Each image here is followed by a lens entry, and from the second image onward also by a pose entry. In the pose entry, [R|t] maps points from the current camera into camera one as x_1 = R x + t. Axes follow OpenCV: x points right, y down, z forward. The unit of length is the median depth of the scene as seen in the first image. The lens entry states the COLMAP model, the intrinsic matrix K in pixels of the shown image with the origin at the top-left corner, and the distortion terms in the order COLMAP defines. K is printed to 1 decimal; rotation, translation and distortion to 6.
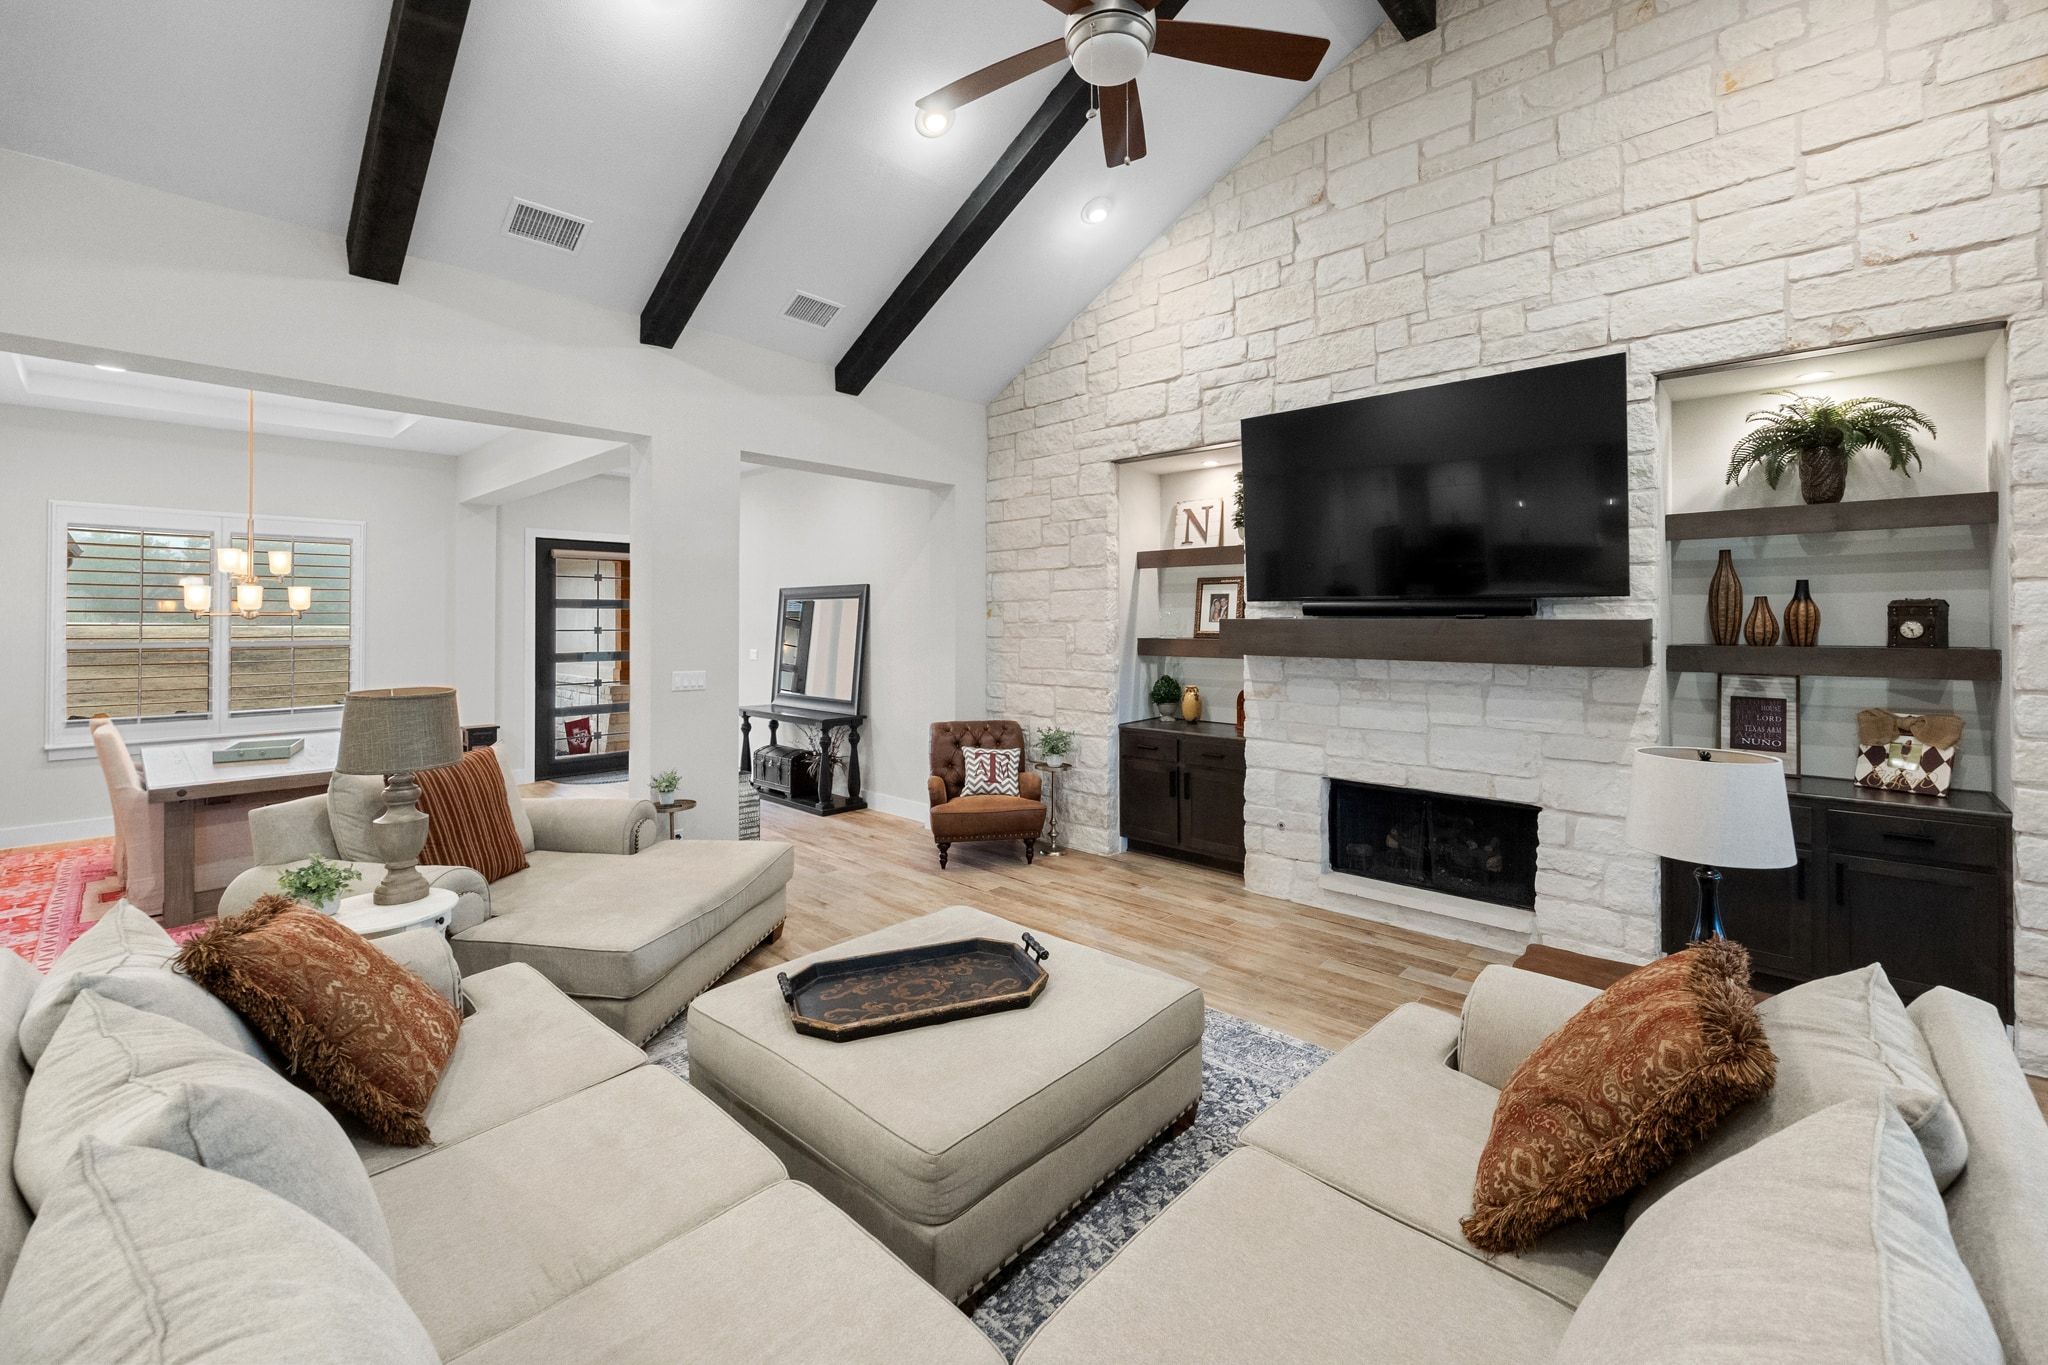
lens RADIAL K [[834.8, 0, 1022.2], [0, 834.8, 607.9], [0, 0, 1]] dist [-0.003141, -0.000002]
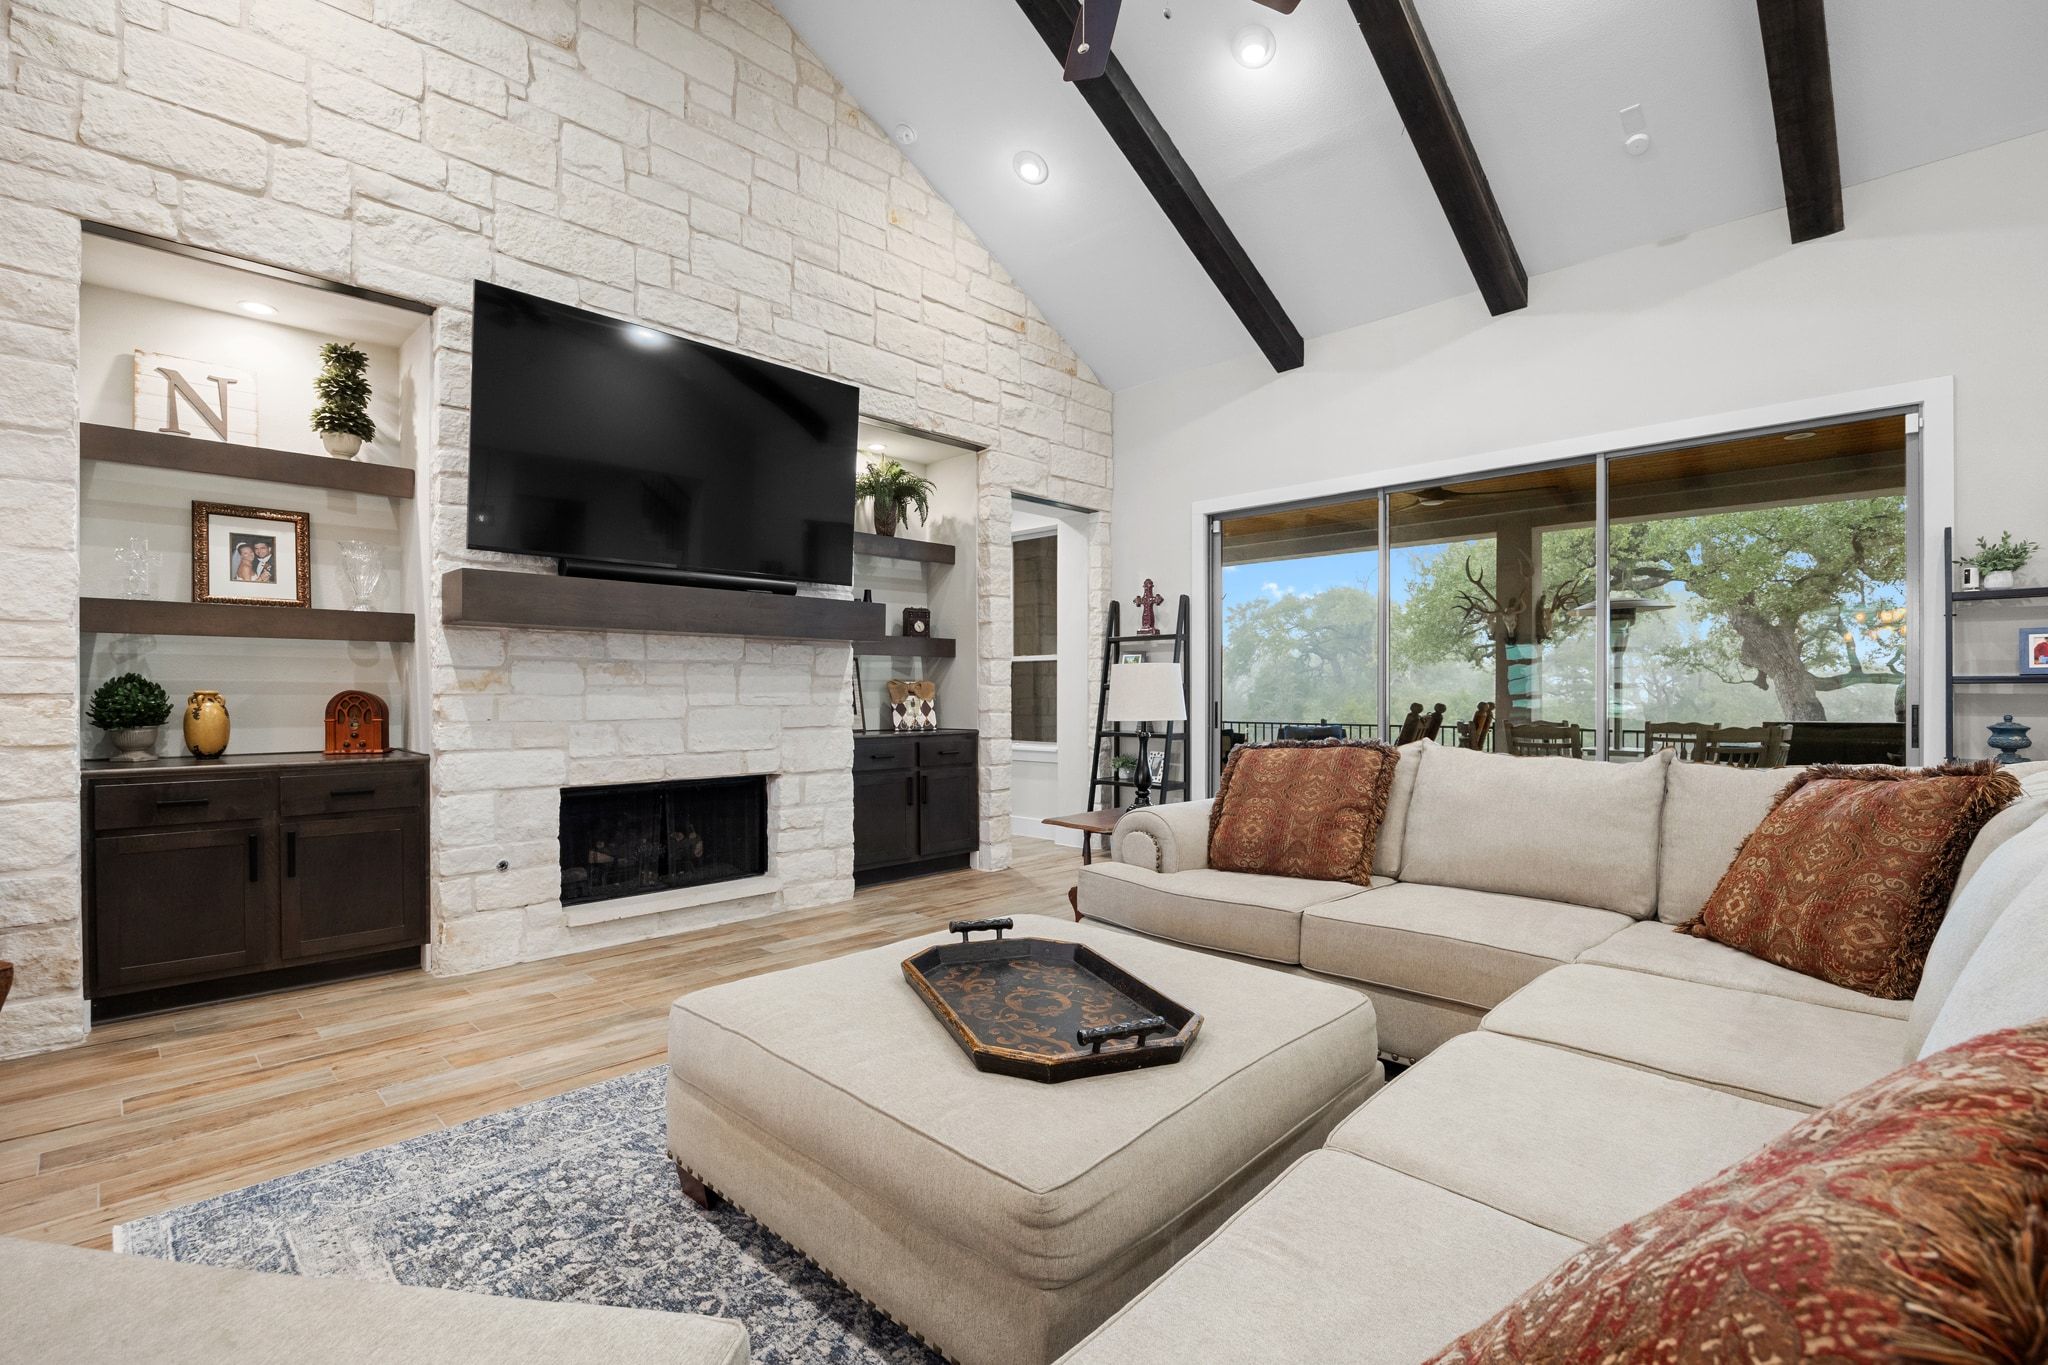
lens RADIAL K [[933.5, 0, 1027.2], [0, 933.5, 691.6], [0, 0, 1]] dist [-0.013440, 0.000058]
pose [[0.026990, 0.003656, 0.999629, -0.528148], [-0.012835, 0.999912, -0.003311, 0.117683], [-0.999553, -0.012741, 0.027035, 0.580418]]
